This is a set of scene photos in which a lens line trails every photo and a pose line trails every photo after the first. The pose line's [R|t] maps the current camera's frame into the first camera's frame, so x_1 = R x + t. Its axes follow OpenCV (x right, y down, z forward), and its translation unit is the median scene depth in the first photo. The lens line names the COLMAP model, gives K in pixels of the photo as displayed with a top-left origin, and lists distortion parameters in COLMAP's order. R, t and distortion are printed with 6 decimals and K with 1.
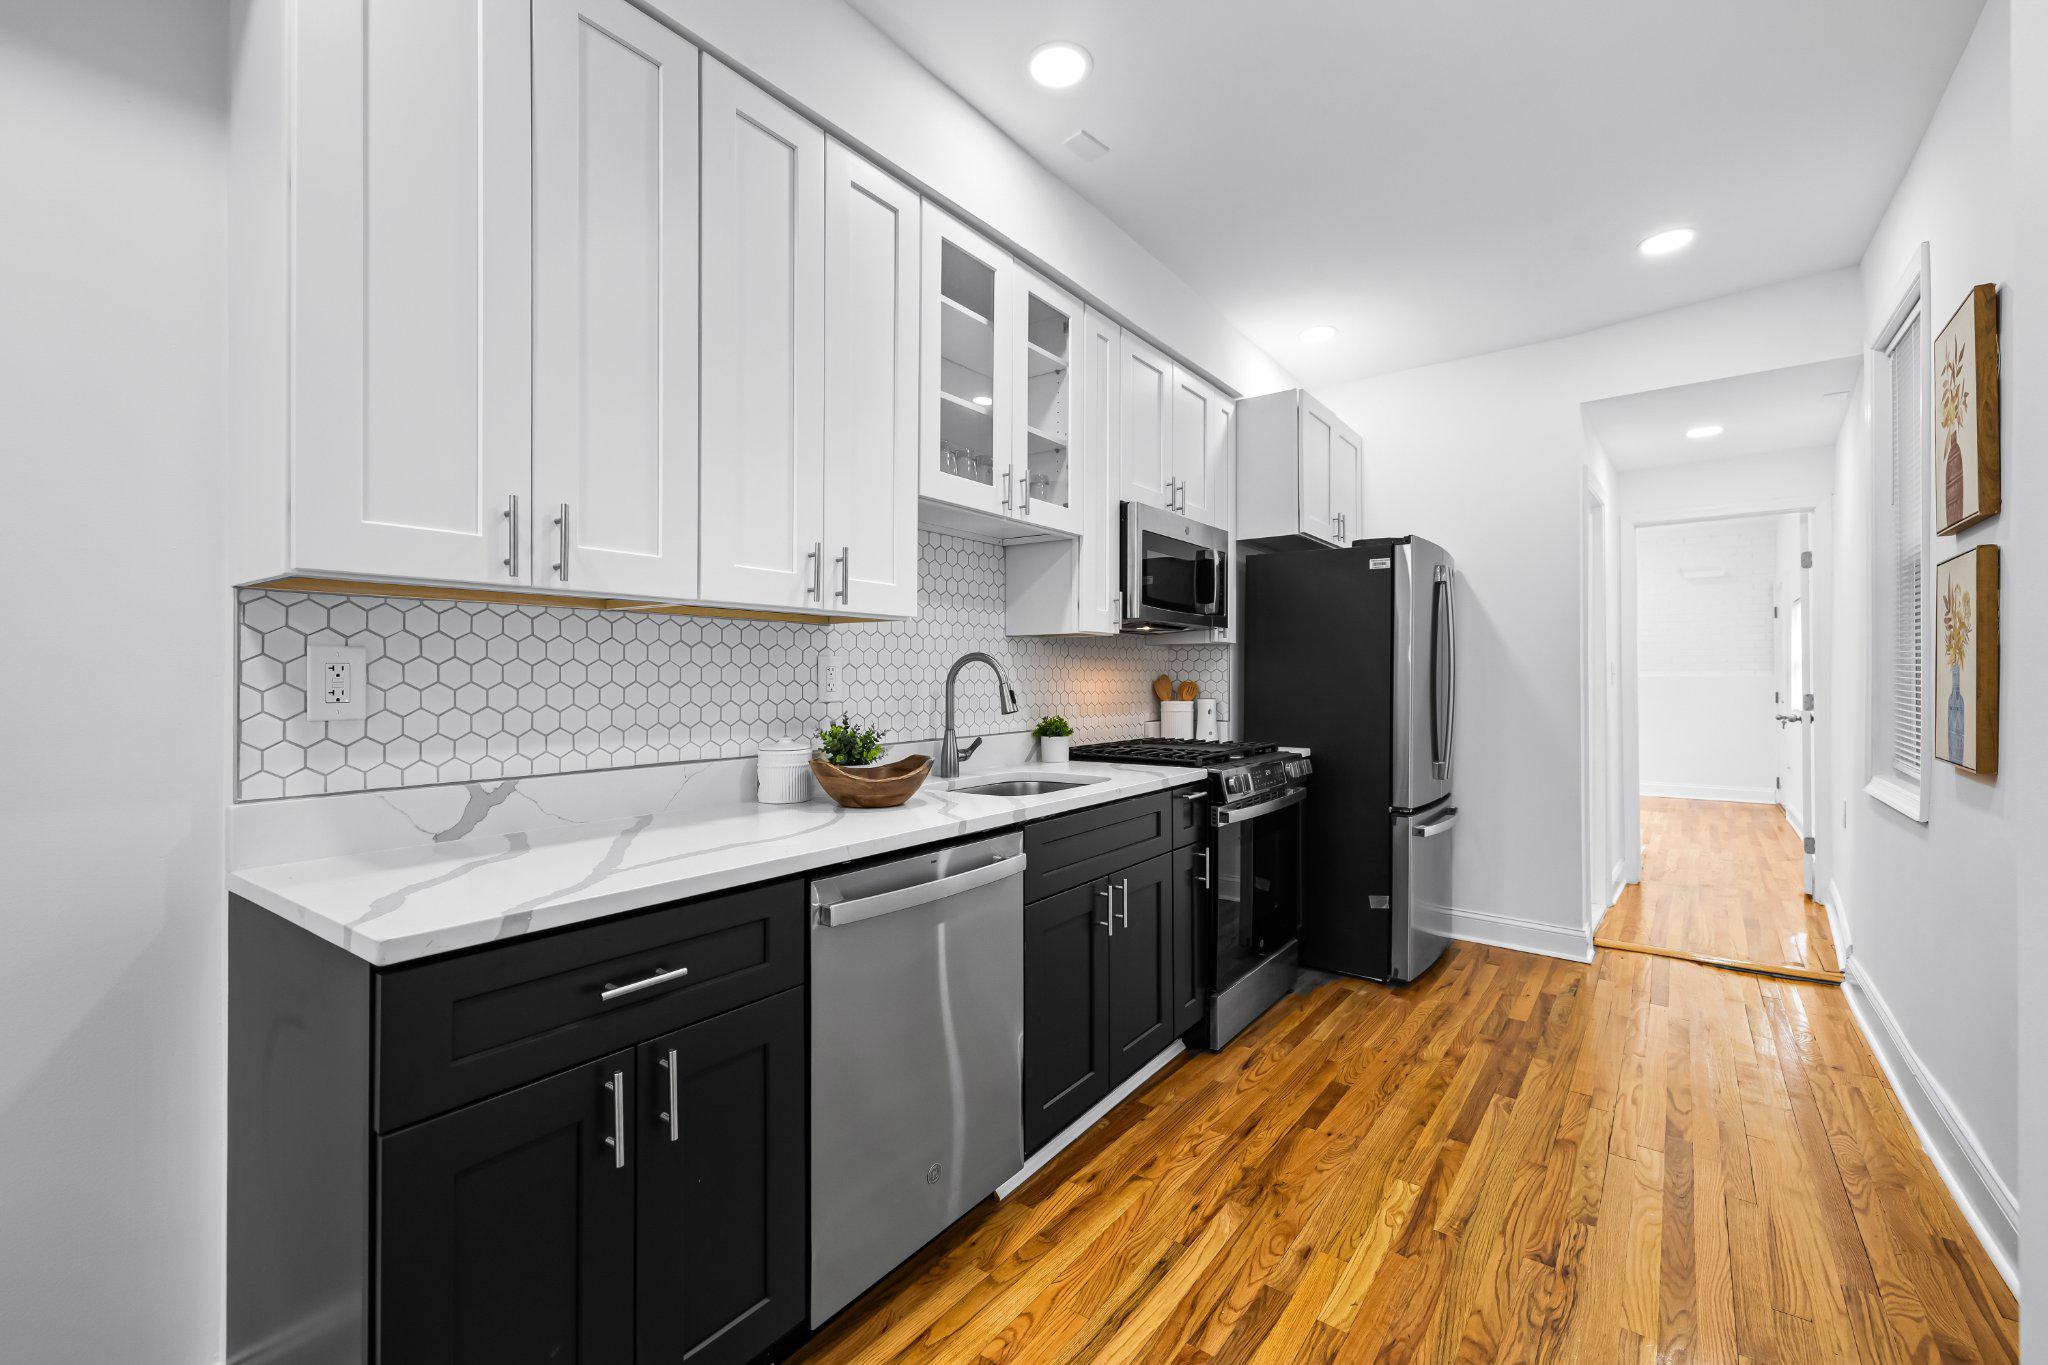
lens RADIAL K [[870.6, 0, 1027.3], [0, 870.6, 672.2], [0, 0, 1]] dist [0.009340, -0.000164]
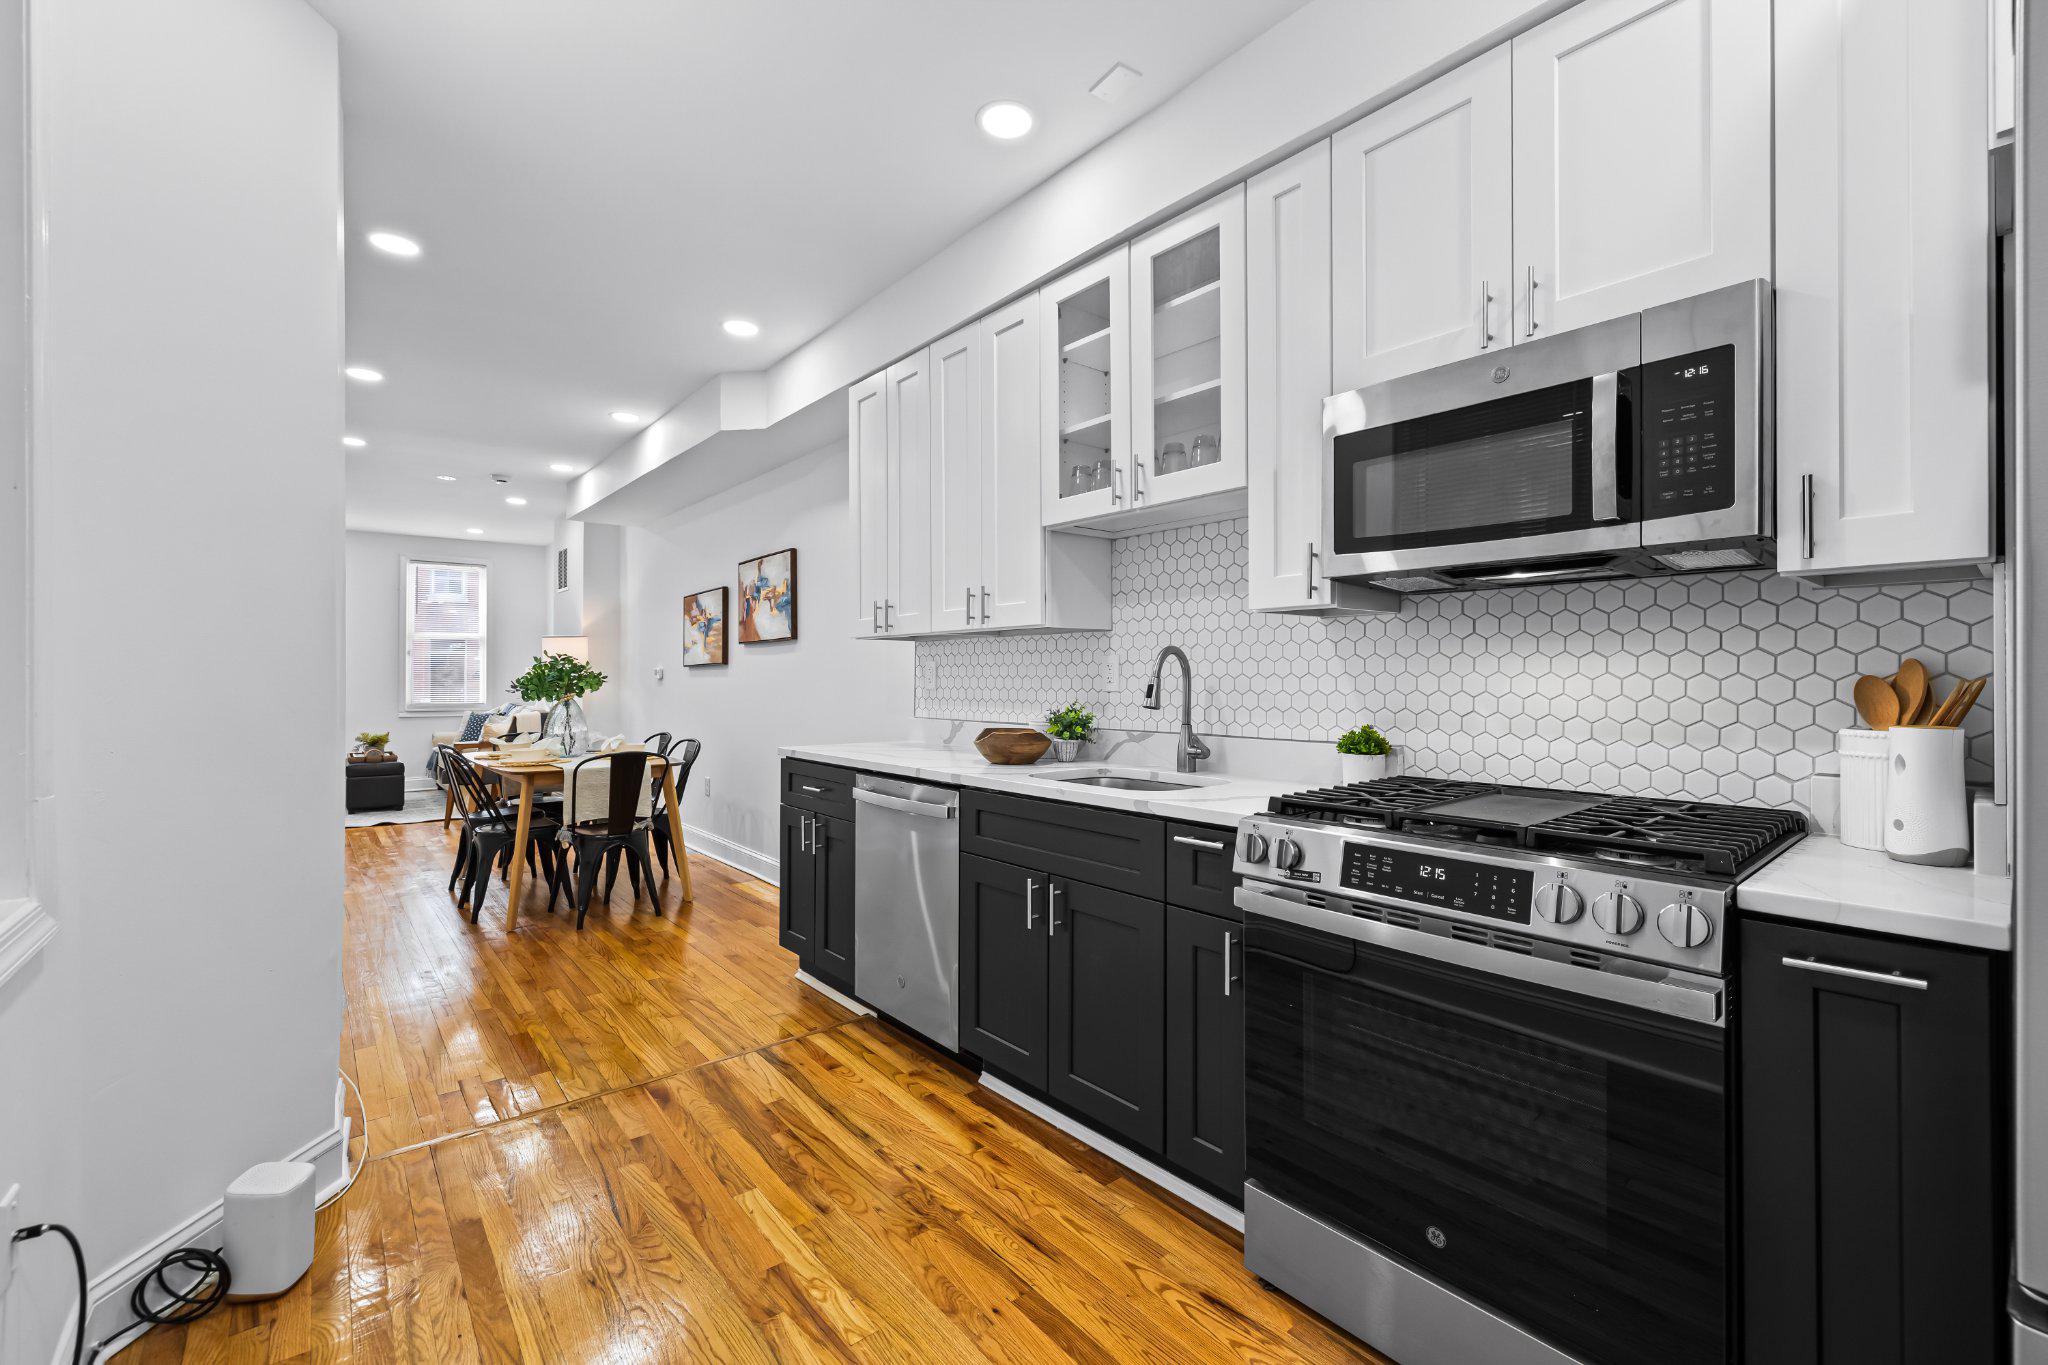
lens RADIAL K [[854.9, 0, 1024.0], [0, 854.9, 682.5], [0, 0, 1]] dist [0.000866, 0.000086]
pose [[-0.238262, 0.004828, -0.971189, 1.055801], [0.004884, 0.999981, 0.003773, 0.016420], [0.971189, -0.003844, -0.238281, 1.239844]]
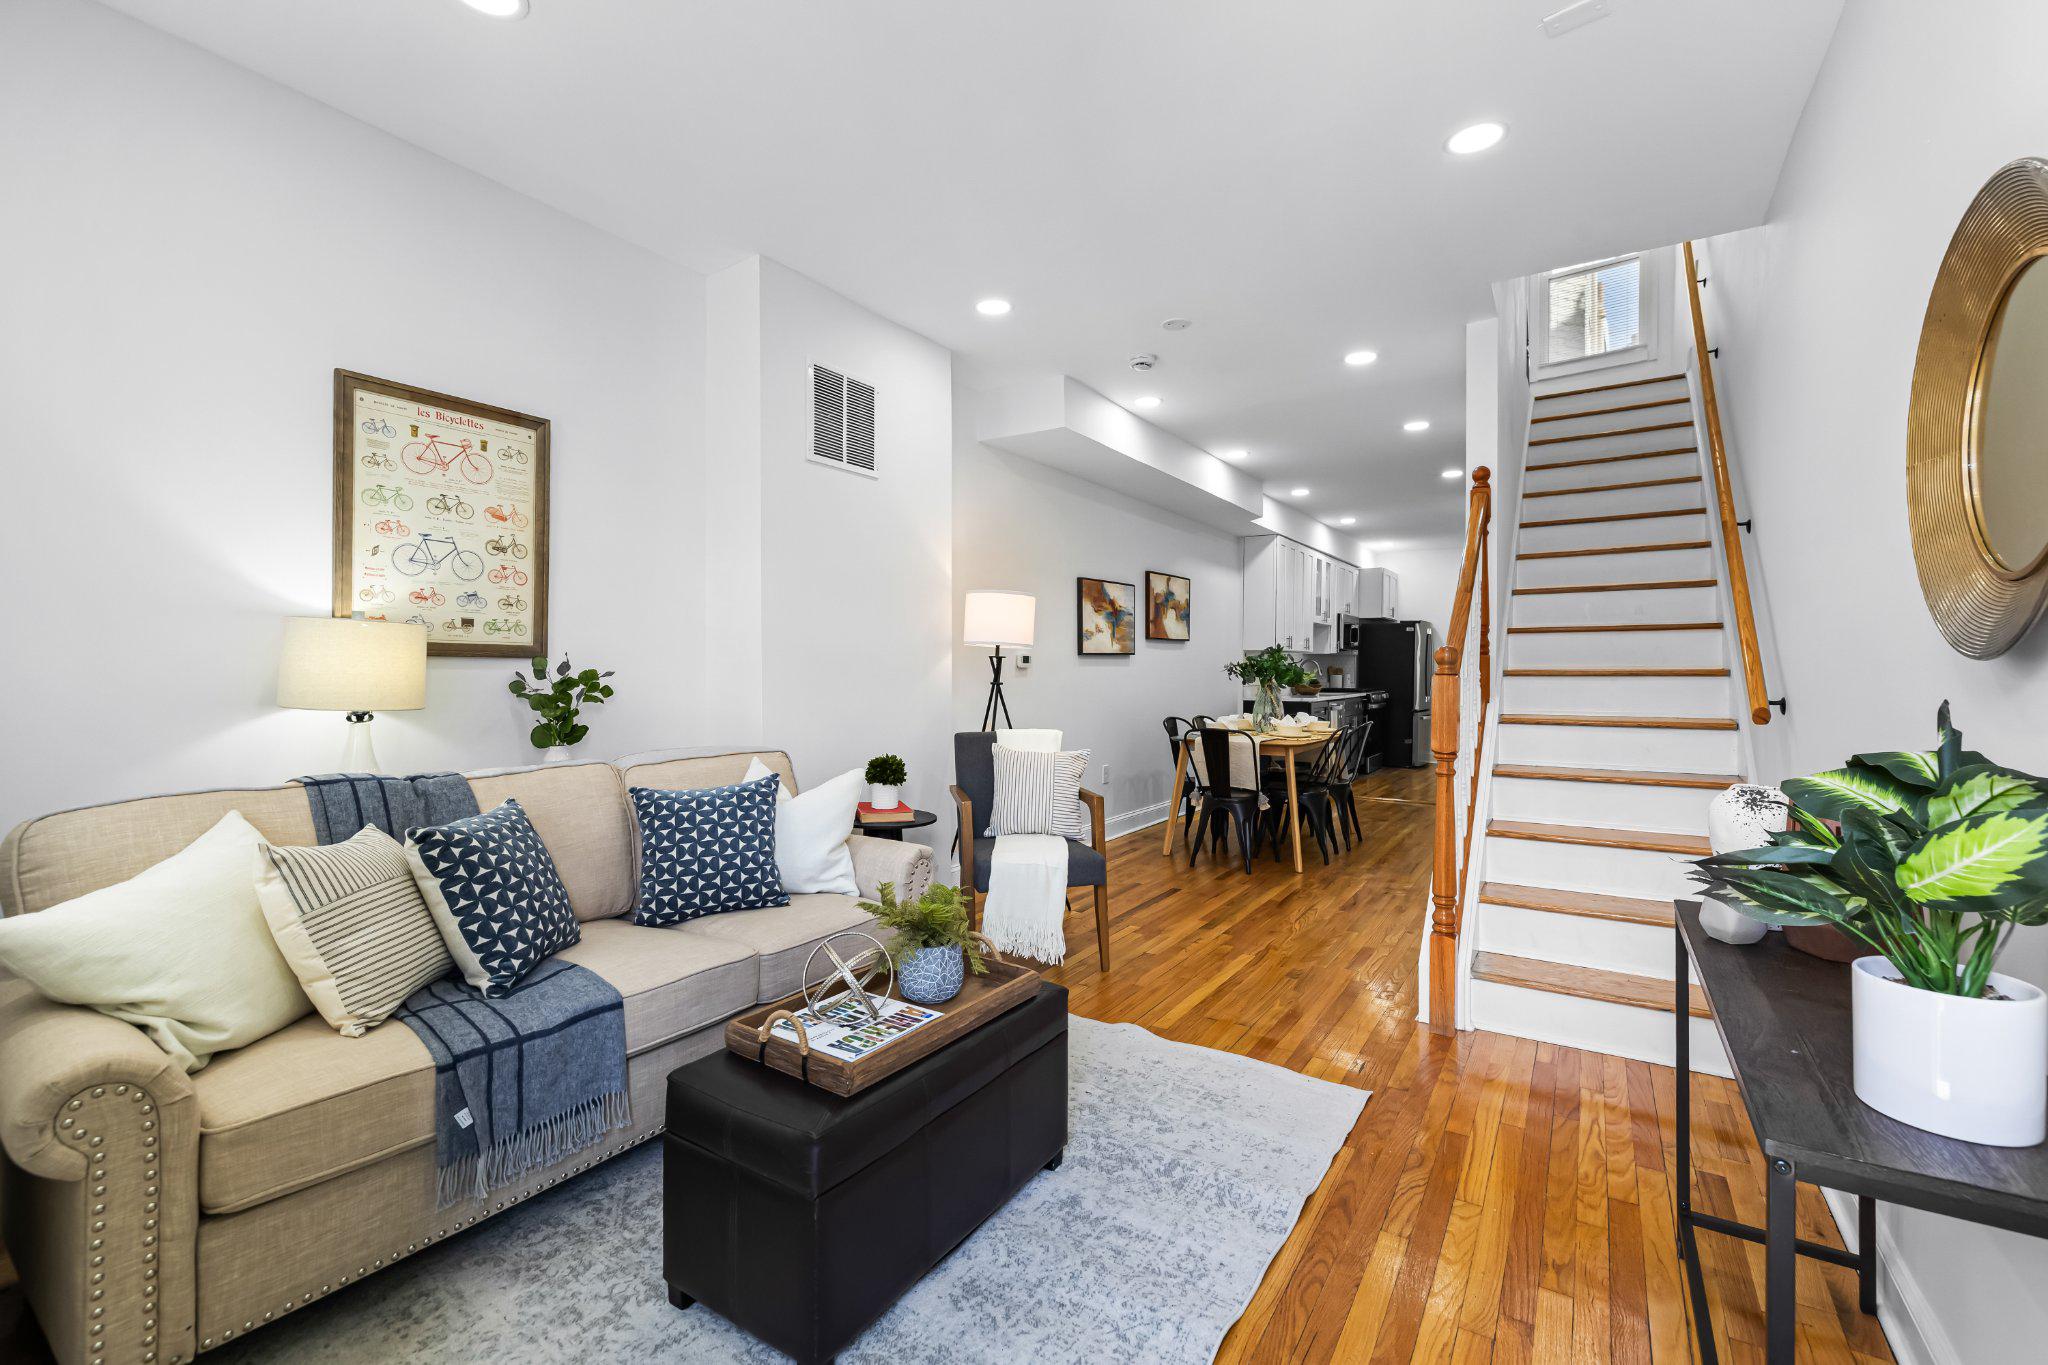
lens RADIAL K [[890.7, 0, 1027.2], [0, 890.7, 671.9], [0, 0, 1]] dist [-0.001157, -0.000077]
pose [[0.998615, -0.003315, 0.052508, -1.695749], [0.003029, 0.999980, 0.005523, 0.008296], [-0.052525, -0.005357, 0.998605, -3.161849]]
